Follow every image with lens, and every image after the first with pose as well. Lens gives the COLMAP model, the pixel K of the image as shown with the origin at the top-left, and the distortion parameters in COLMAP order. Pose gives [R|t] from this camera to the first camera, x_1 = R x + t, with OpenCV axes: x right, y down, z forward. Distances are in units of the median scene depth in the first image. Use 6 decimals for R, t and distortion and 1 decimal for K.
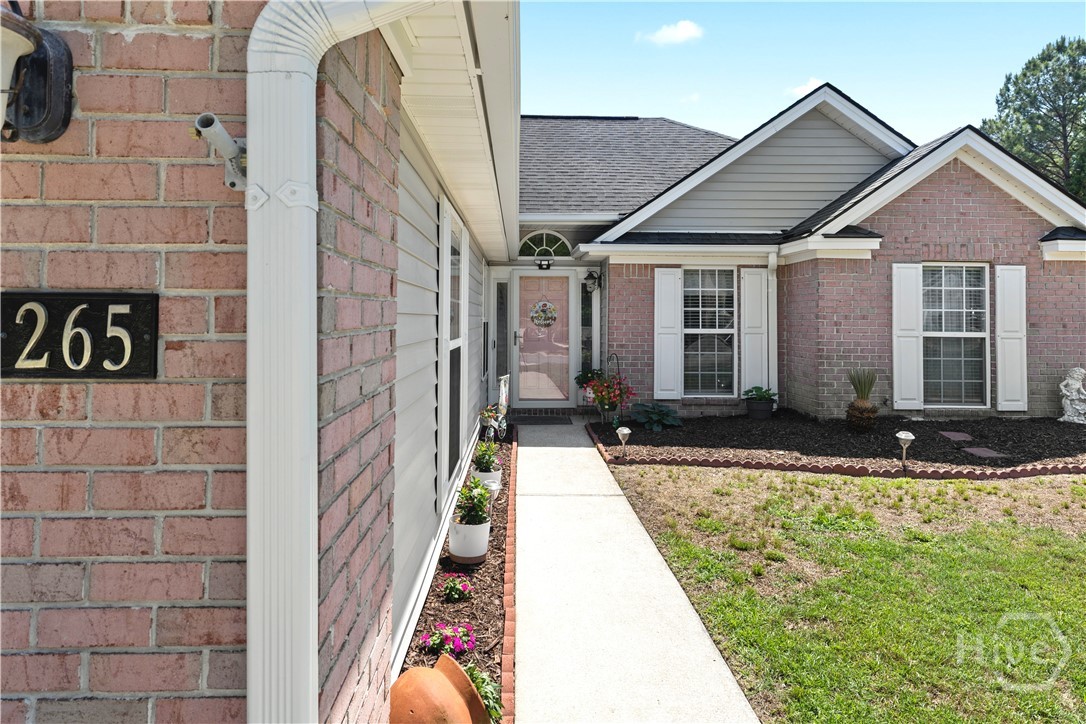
lens RADIAL K [[616.4, 0, 540.9], [0, 616.4, 298.6], [0, 0, 1]] dist [0.003667, 0.000976]
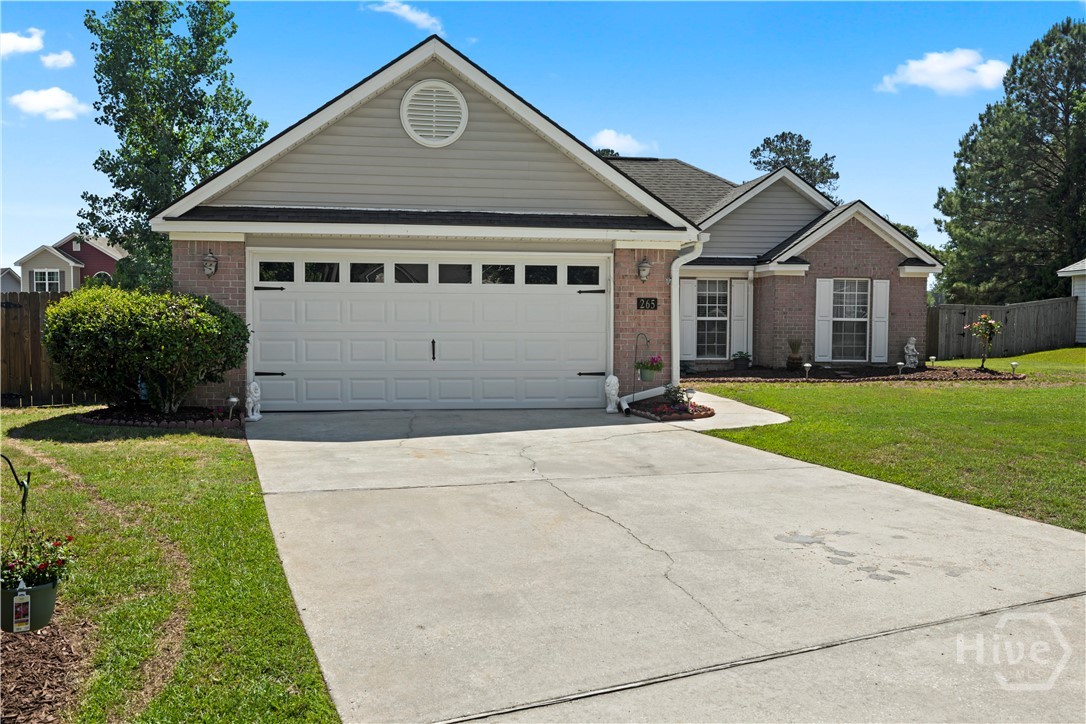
lens RADIAL K [[919.3, 0, 543.0], [0, 919.3, 362.0], [0, 0, 1]] dist [0.004203, -0.000979]
pose [[0.993634, -0.005387, 0.112528, -0.488384], [-0.002667, 0.997452, 0.071297, -0.004626], [-0.112625, -0.071143, 0.991087, -1.495401]]
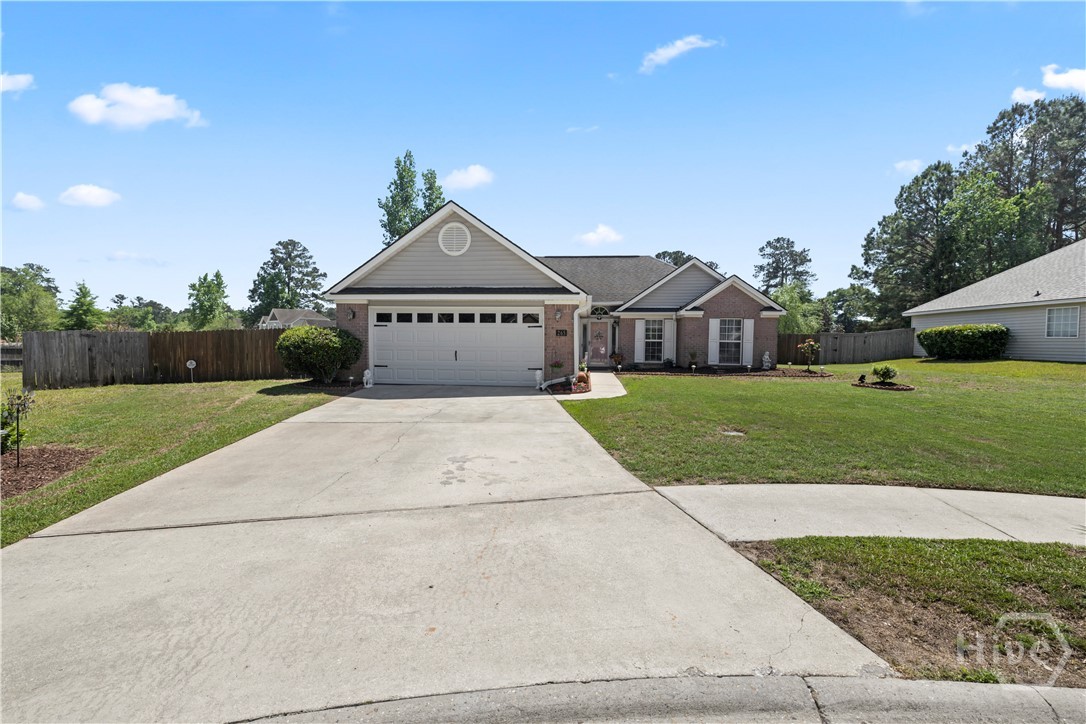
lens RADIAL K [[461.0, 0, 543.0], [0, 461.0, 362.0], [0, 0, 1]] dist [-0.000154, 0.000265]
pose [[0.991283, 0.010113, -0.131360, 0.037015], [-0.000410, 0.997281, 0.073687, -0.008972], [0.131748, -0.072991, 0.988592, -1.455015]]
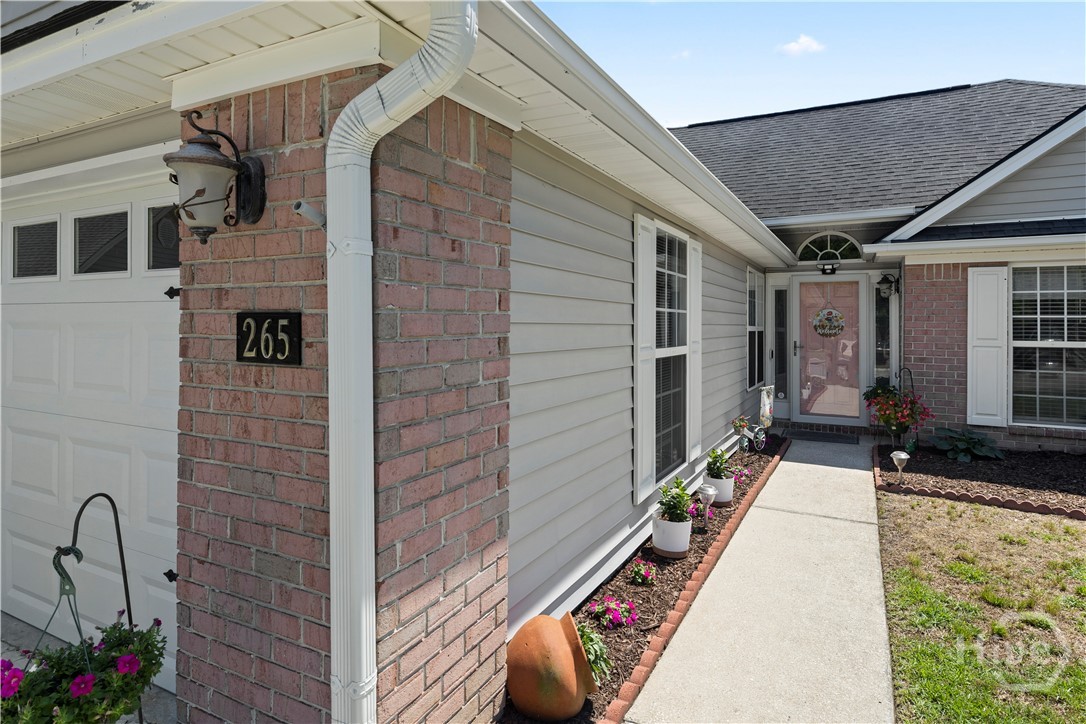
lens RADIAL K [[611.1, 0, 540.3], [0, 611.1, 318.3], [0, 0, 1]] dist [0.002507, 0.000702]
pose [[0.867104, -0.003819, -0.498112, 0.104917], [0.013094, 0.999800, 0.015130, -0.001247], [0.497955, -0.019641, 0.866980, -0.009405]]
